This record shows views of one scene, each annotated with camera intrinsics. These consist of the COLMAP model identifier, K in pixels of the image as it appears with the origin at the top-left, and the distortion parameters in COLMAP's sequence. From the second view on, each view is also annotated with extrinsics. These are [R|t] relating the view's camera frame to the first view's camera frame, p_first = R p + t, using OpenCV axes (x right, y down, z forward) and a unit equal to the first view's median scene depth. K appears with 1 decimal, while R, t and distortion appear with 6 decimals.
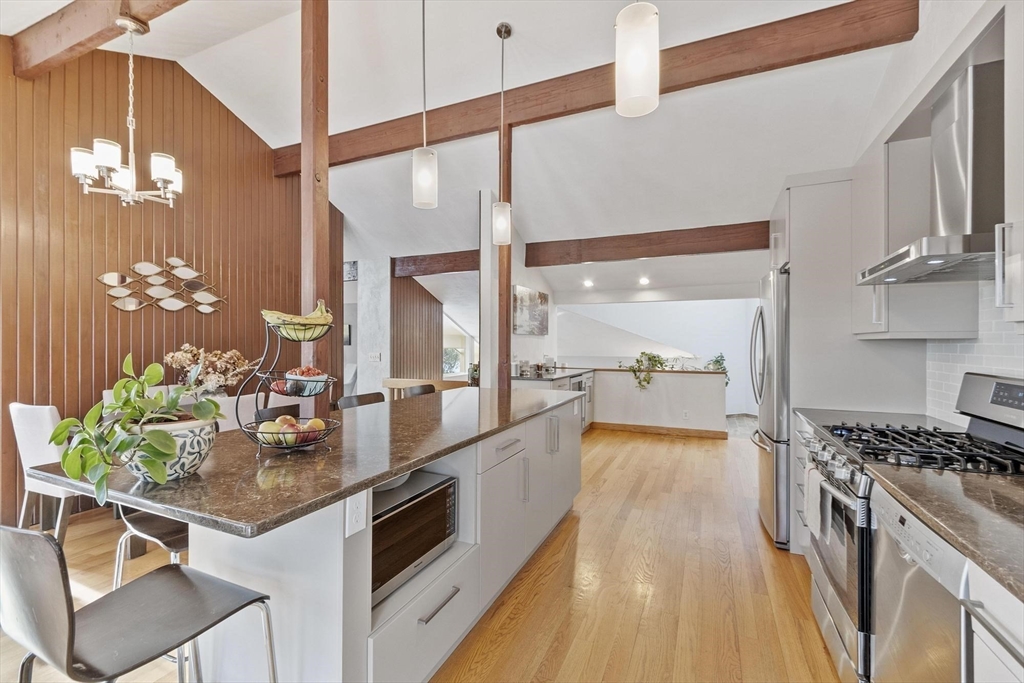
lens RADIAL K [[459.0, 0, 492.7], [0, 459.0, 339.5], [0, 0, 1]] dist [0.003776, 0.000271]
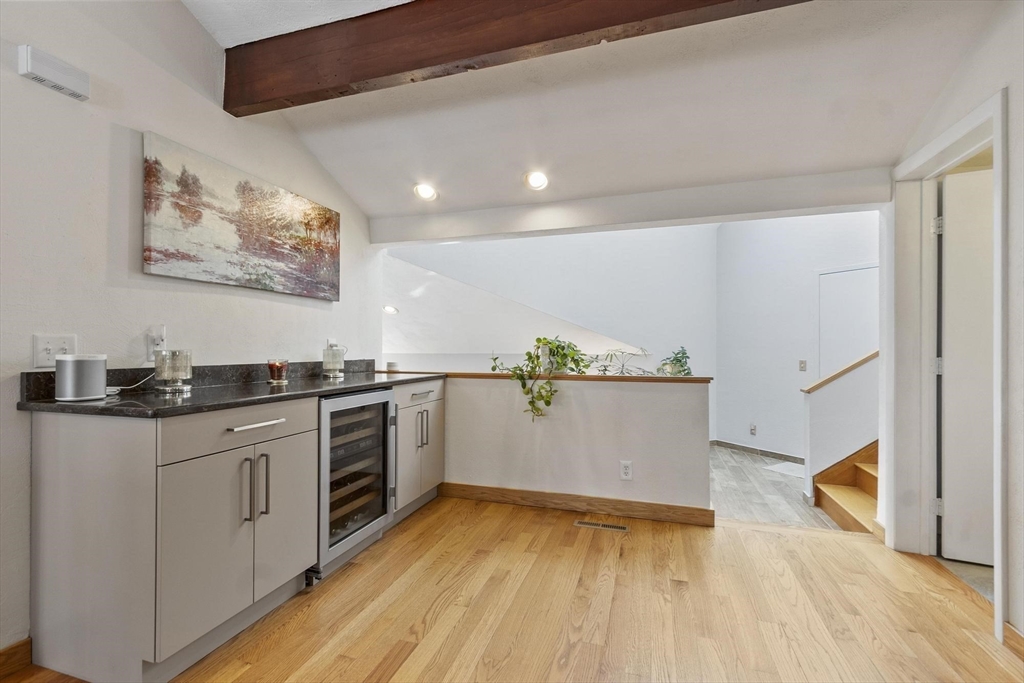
lens RADIAL K [[459.0, 0, 492.7], [0, 459.0, 339.5], [0, 0, 1]] dist [0.003776, 0.000271]
pose [[0.994268, 0.002745, 0.106879, 0.227502], [-0.001770, 0.999956, -0.009224, 0.033631], [-0.106900, 0.008982, 0.994229, 0.530554]]
